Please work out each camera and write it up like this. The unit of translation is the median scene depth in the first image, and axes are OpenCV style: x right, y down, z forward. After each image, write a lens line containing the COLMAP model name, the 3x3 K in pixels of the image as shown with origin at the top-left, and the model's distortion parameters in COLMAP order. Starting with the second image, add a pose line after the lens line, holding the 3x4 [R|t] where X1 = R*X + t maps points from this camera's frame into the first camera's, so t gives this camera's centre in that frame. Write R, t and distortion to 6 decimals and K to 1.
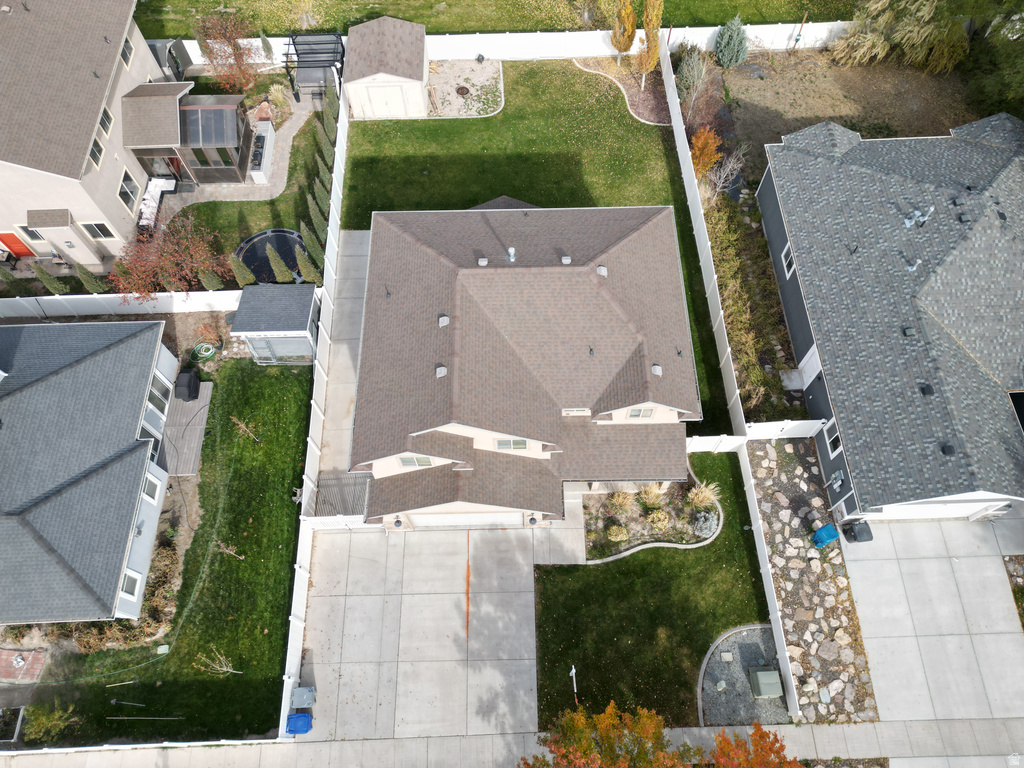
lens RADIAL K [[713.9, 0, 514.8], [0, 713.9, 384.7], [0, 0, 1]] dist [0.092295, -0.094531]
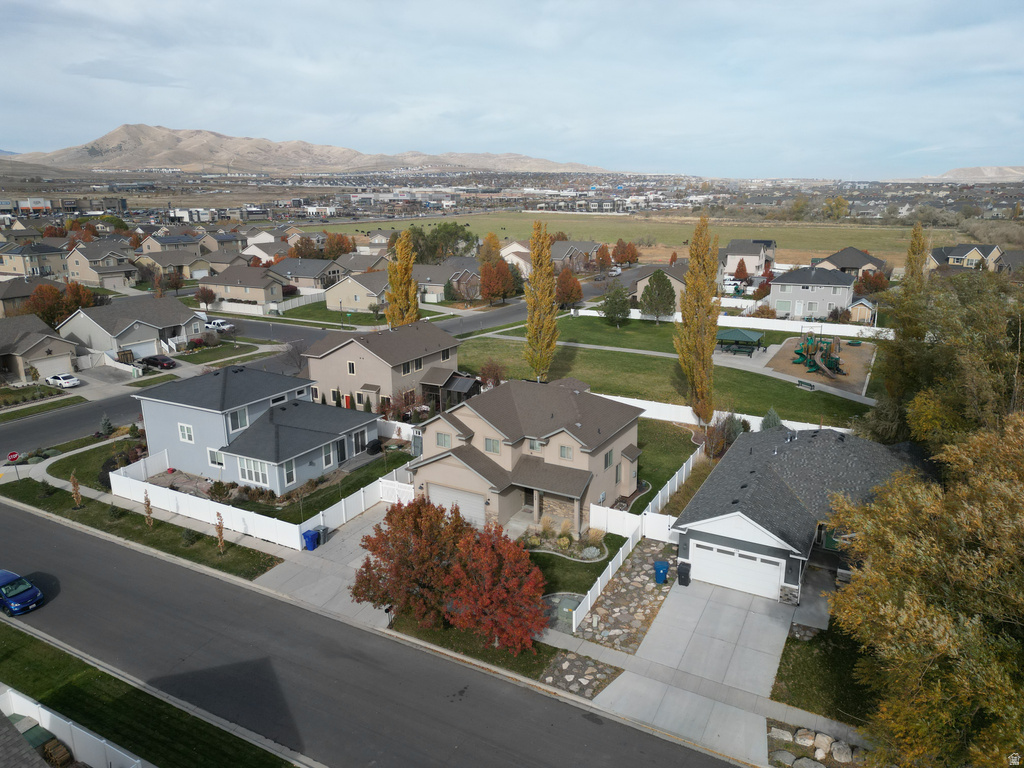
lens RADIAL K [[713.9, 0, 514.8], [0, 713.9, 384.7], [0, 0, 1]] dist [0.092295, -0.094531]
pose [[0.861209, 0.138872, -0.488910, 0.824344], [-0.455065, 0.639094, -0.620060, 0.981646], [0.226350, 0.756488, 0.613589, -0.187911]]
